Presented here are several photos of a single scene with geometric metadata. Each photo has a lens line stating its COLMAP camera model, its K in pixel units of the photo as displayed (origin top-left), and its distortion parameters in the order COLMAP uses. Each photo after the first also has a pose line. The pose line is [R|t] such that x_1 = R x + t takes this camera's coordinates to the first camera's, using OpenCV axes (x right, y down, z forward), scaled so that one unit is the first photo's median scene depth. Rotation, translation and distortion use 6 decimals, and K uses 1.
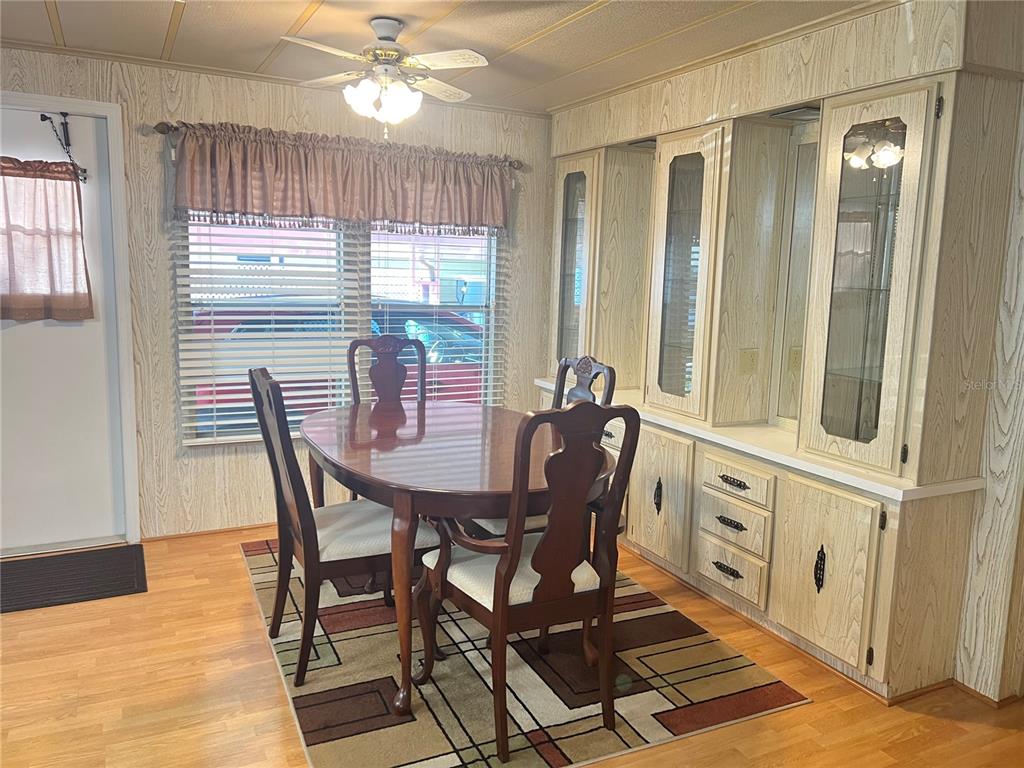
lens RADIAL K [[789.1, 0, 515.6], [0, 789.1, 386.6], [0, 0, 1]] dist [0.053761, -0.069992]
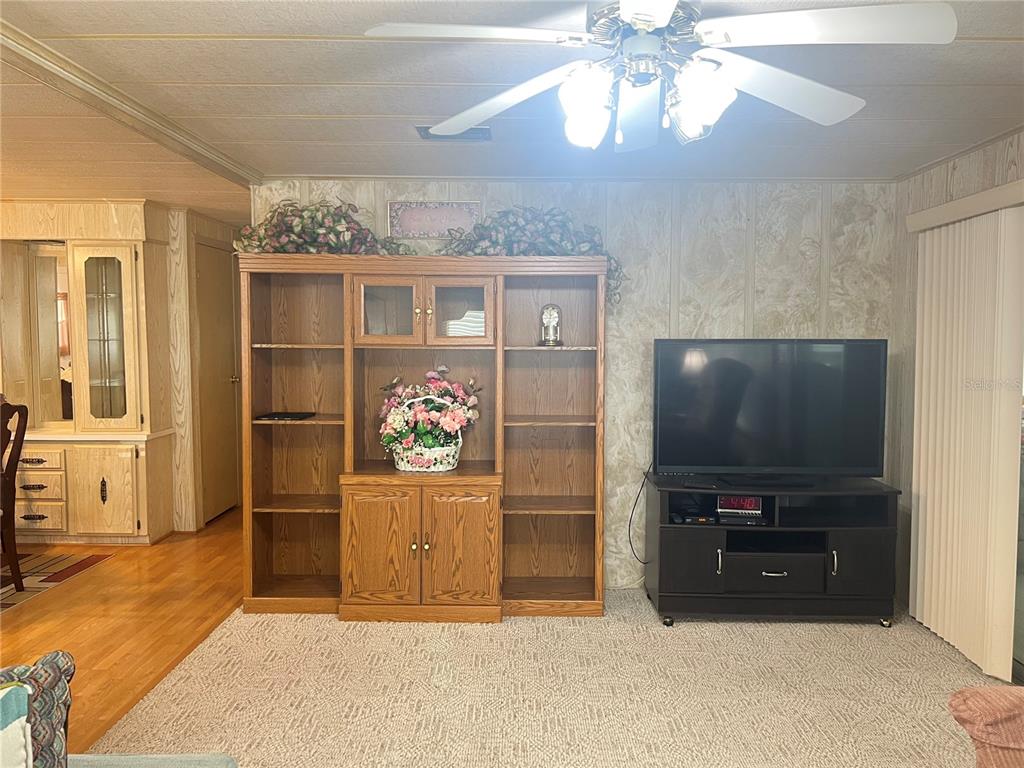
lens RADIAL K [[789.1, 0, 515.6], [0, 789.1, 386.6], [0, 0, 1]] dist [0.053761, -0.069992]
pose [[0.465457, -0.086439, 0.880839, -0.826855], [0.147718, 0.988847, 0.018981, 0.100730], [-0.872656, 0.121281, 0.473035, -0.786834]]
